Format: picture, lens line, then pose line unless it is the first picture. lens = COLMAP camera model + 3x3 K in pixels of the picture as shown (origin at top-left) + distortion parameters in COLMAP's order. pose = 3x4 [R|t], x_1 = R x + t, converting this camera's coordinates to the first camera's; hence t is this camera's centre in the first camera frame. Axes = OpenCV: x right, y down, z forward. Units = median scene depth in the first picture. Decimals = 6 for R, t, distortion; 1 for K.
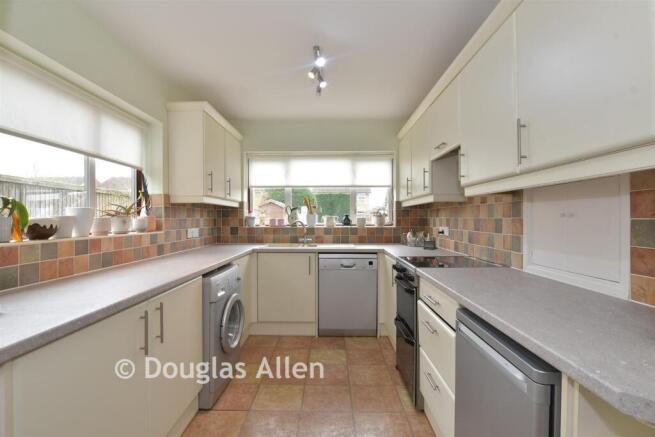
lens RADIAL K [[320.1, 0, 327.1], [0, 320.1, 219.3], [0, 0, 1]] dist [-0.001453, -0.000031]
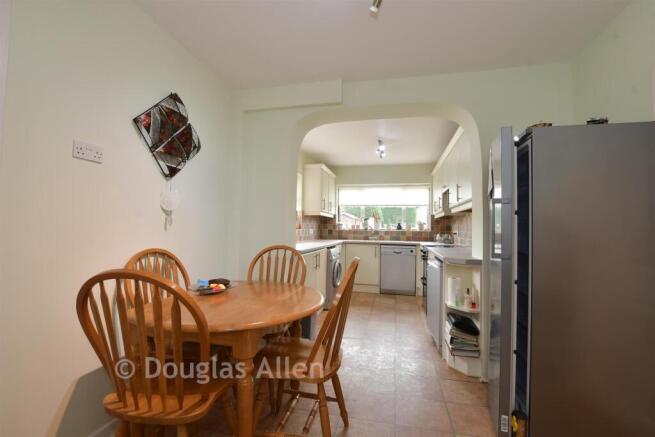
lens RADIAL K [[288.1, 0, 329.4], [0, 288.1, 218.2], [0, 0, 1]] dist [-0.002058, -0.000019]
pose [[0.977365, 0.007375, -0.211431, 0.026407], [-0.015957, 0.999115, -0.038912, 0.024554], [0.210957, 0.041405, 0.976618, -0.511103]]
